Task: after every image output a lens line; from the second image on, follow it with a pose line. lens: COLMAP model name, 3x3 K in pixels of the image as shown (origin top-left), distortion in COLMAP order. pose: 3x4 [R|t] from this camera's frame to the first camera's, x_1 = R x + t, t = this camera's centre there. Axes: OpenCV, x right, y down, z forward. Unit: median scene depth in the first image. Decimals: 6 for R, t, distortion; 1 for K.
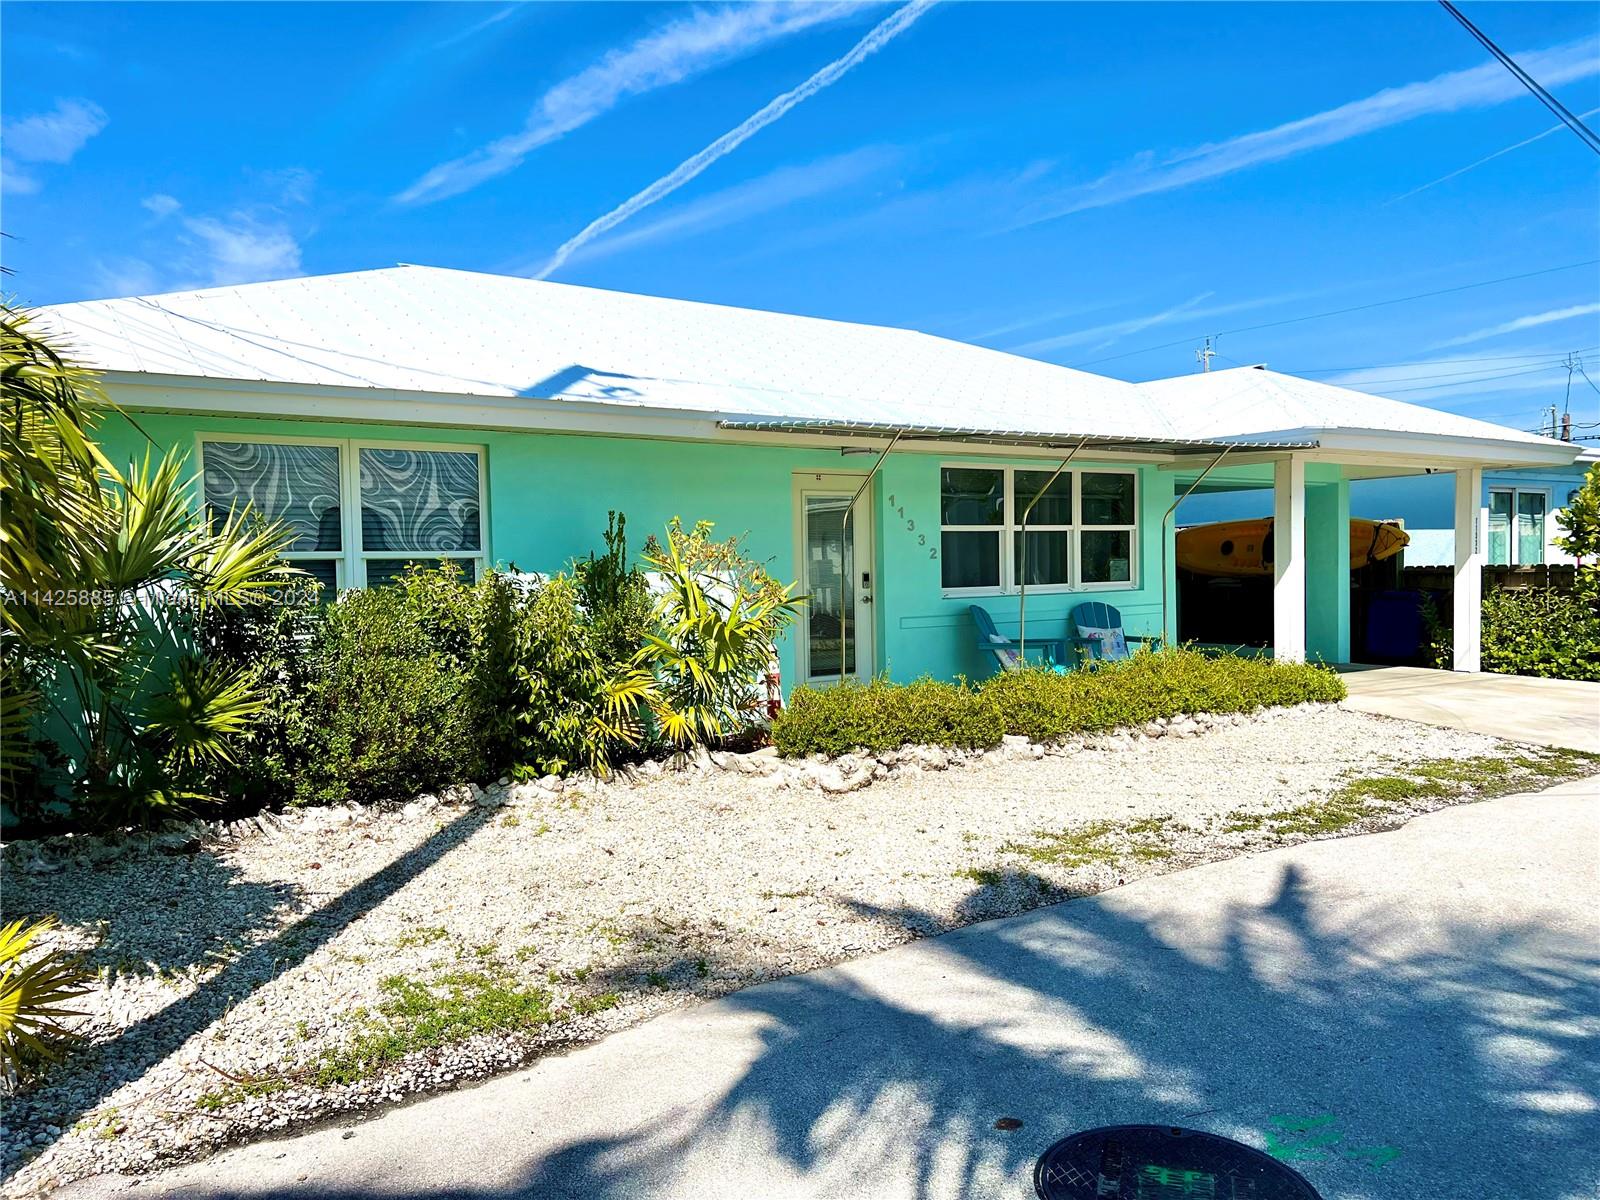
lens RADIAL K [[1199.0, 0, 785.5], [0, 1199.0, 602.4], [0, 0, 1]] dist [0.027939, -0.027000]
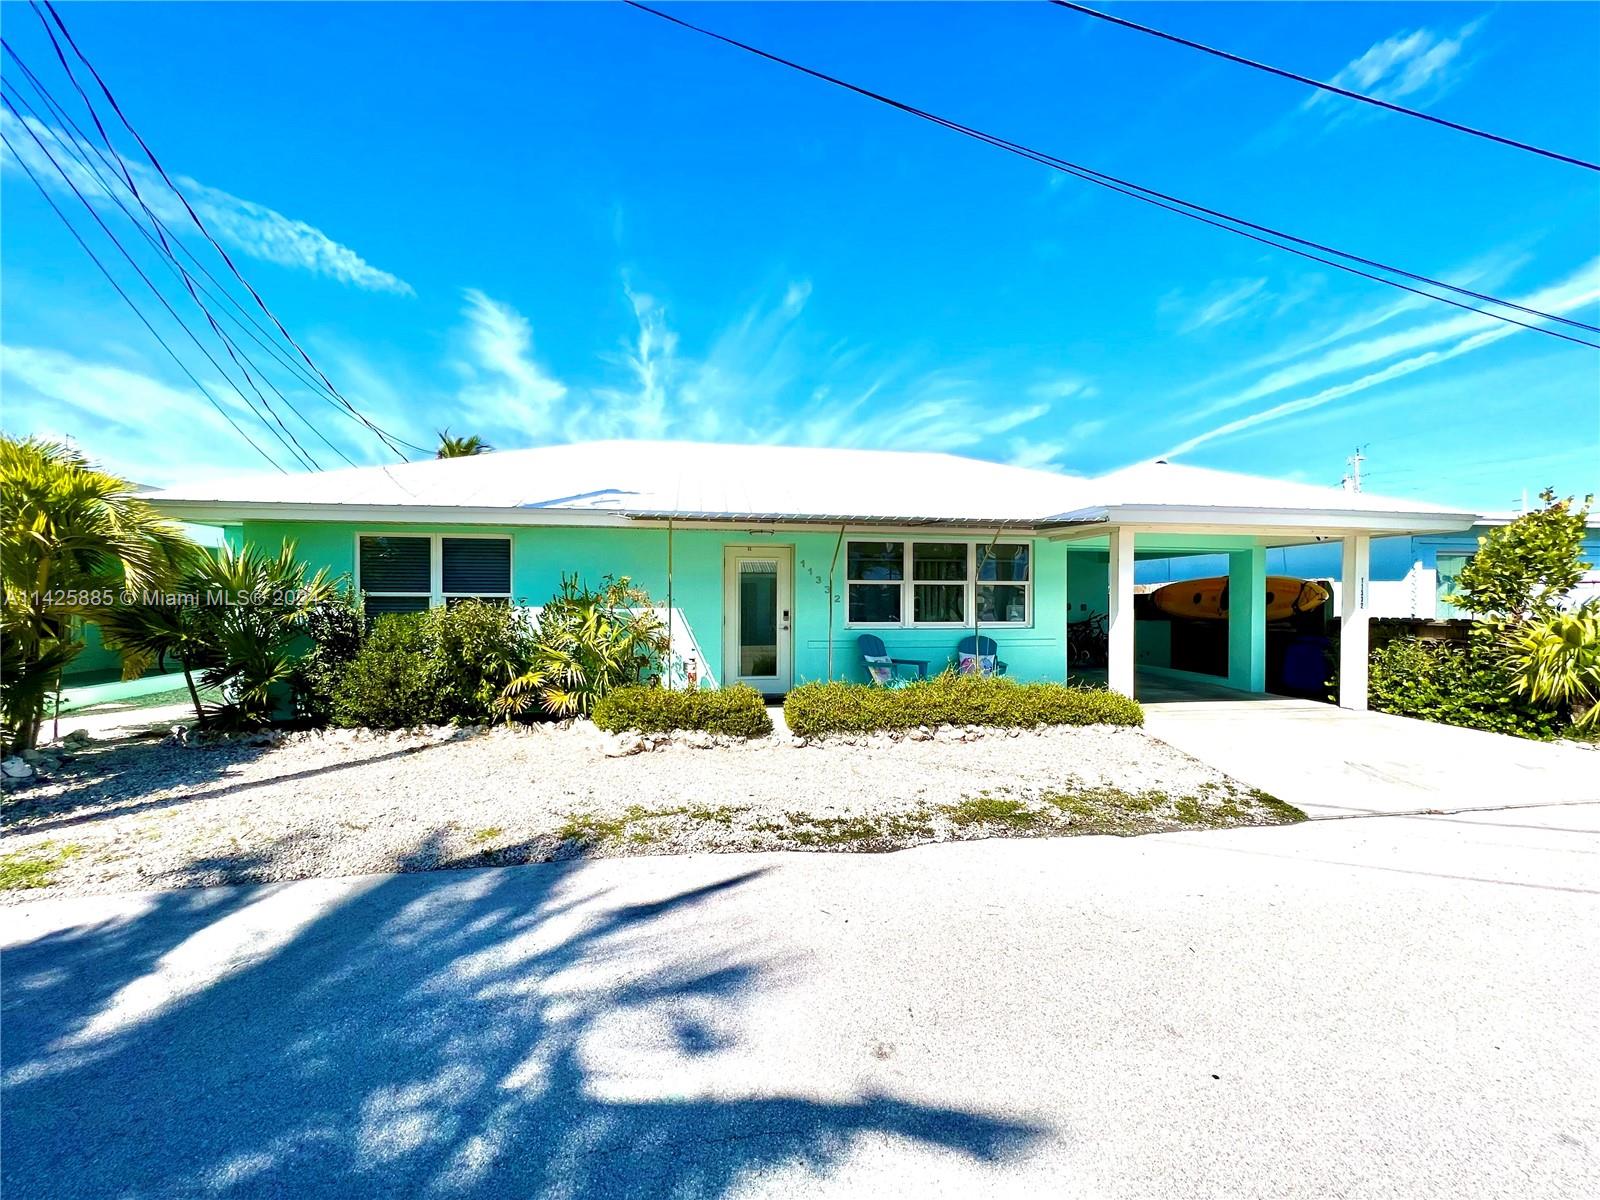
lens RADIAL K [[639.2, 0, 796.3], [0, 639.2, 586.0], [0, 0, 1]] dist [-0.004042, -0.000027]
pose [[0.902540, 0.010005, -0.430489, 0.421952], [-0.033043, 0.998391, -0.046073, -0.018293], [0.429336, 0.055808, 0.901419, 0.255932]]
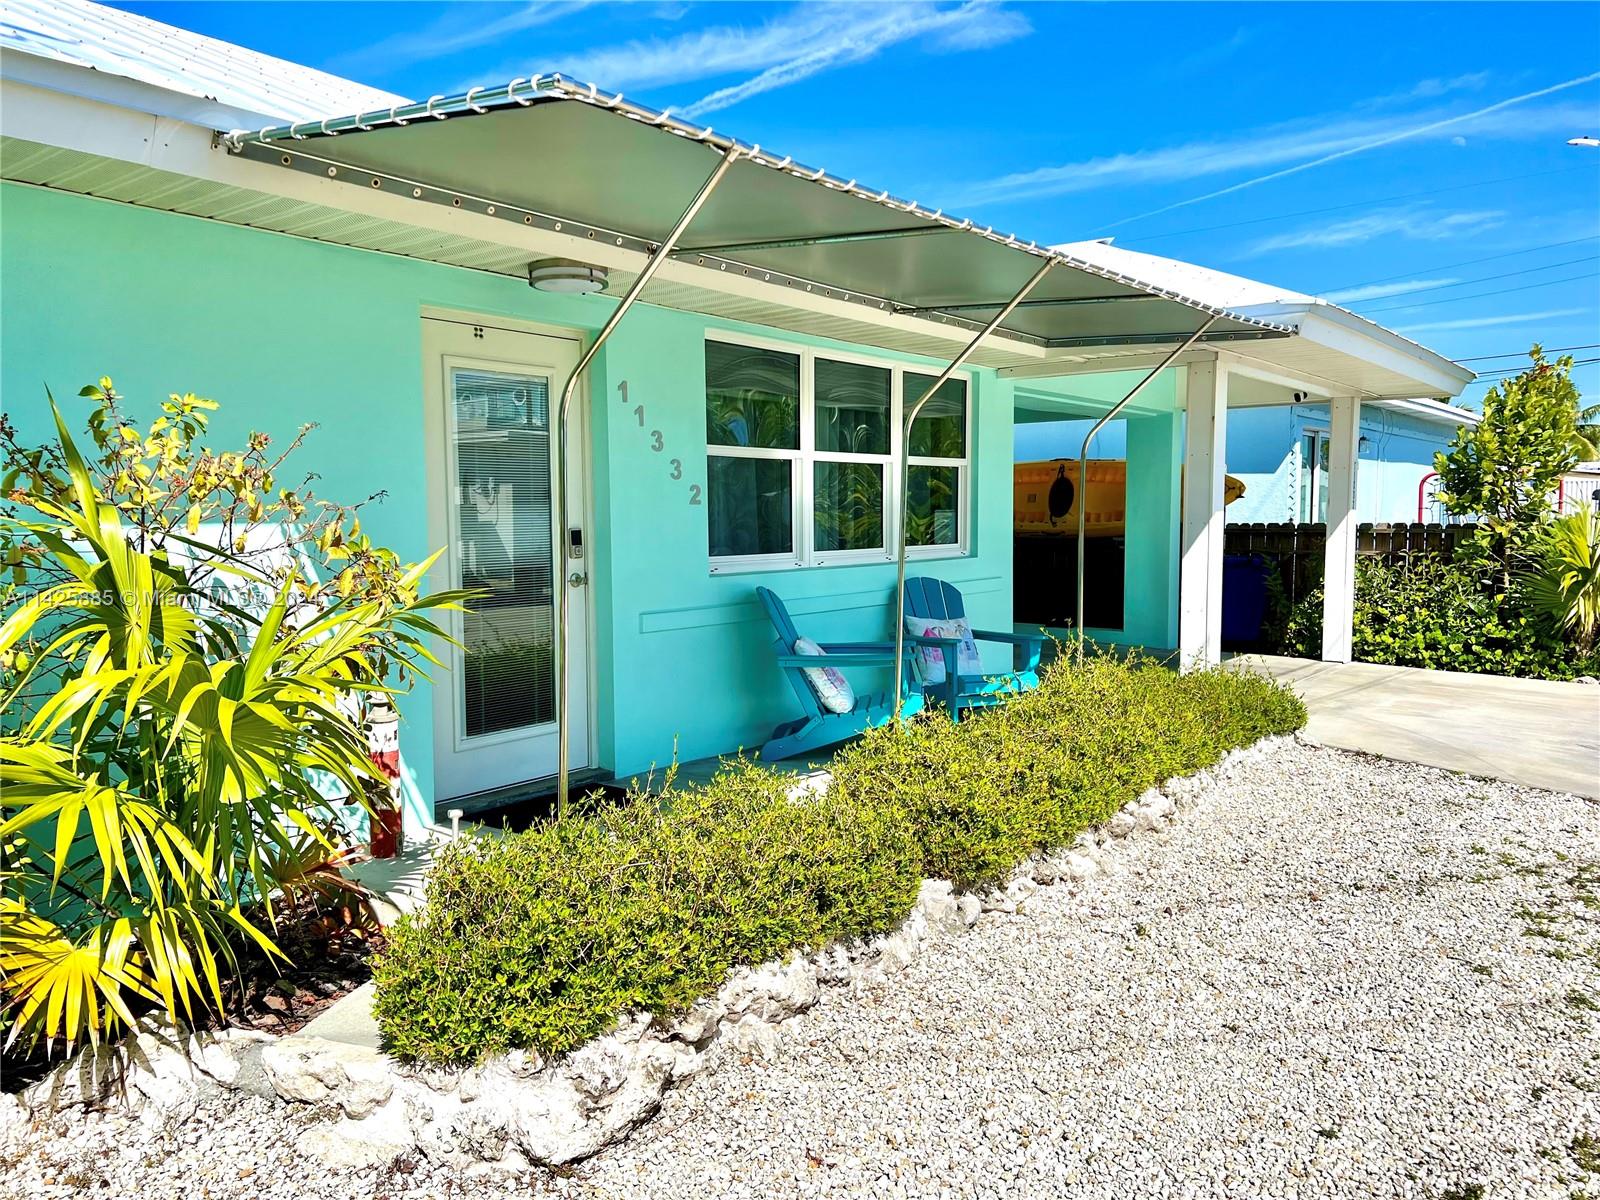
lens RADIAL K [[1199.0, 0, 806.5], [0, 1199.0, 603.6], [0, 0, 1]] dist [0.027939, -0.027000]
pose [[0.950403, -0.010261, 0.310852, 0.000404], [-0.003244, 0.999074, 0.042896, -0.014723], [-0.311004, -0.041777, 0.949490, 0.458081]]
